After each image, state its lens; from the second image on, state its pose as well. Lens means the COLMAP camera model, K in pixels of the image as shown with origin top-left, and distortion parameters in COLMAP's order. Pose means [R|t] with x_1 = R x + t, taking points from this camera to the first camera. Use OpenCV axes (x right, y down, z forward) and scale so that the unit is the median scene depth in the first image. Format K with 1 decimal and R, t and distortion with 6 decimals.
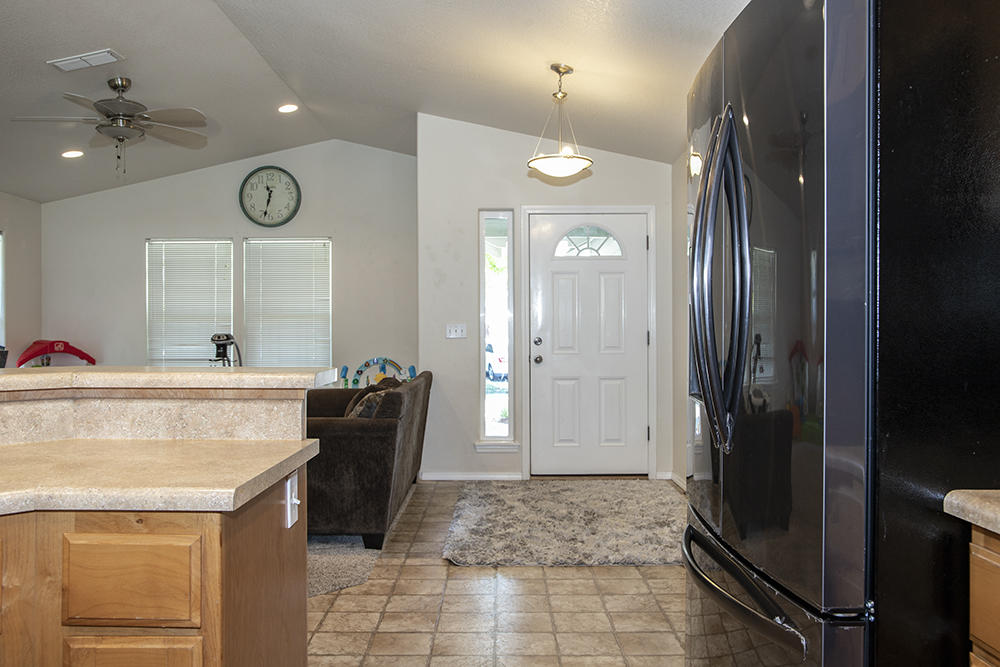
lens RADIAL K [[831.3, 0, 500.0], [0, 831.3, 333.5], [0, 0, 1]] dist [-0.069347, 0.105132]
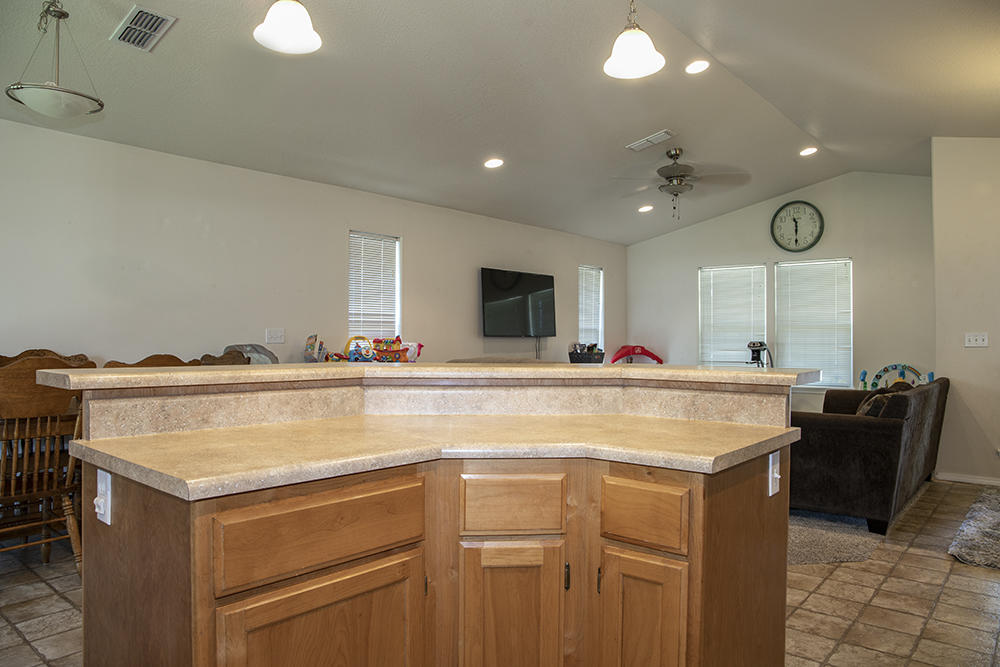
lens RADIAL K [[684.5, 0, 512.7], [0, 684.5, 334.0], [0, 0, 1]] dist [-0.117309, 0.096630]
pose [[0.774291, -0.000539, -0.632829, 0.032422], [-0.006259, 0.999944, -0.008510, 0.000360], [0.632798, 0.010550, 0.774245, -0.013398]]
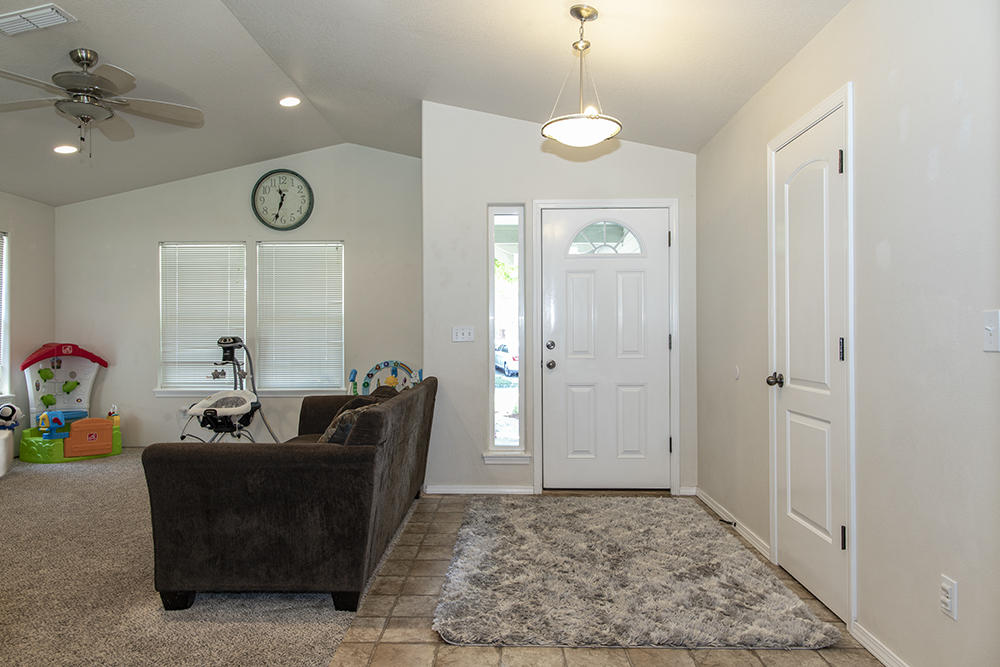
lens RADIAL K [[684.5, 0, 512.7], [0, 684.5, 334.0], [0, 0, 1]] dist [-0.117309, 0.096630]
pose [[0.999997, 0.001149, -0.002018, 0.006466], [-0.001156, 0.999993, -0.003634, -0.000428], [0.002014, 0.003637, 0.999991, 0.347551]]
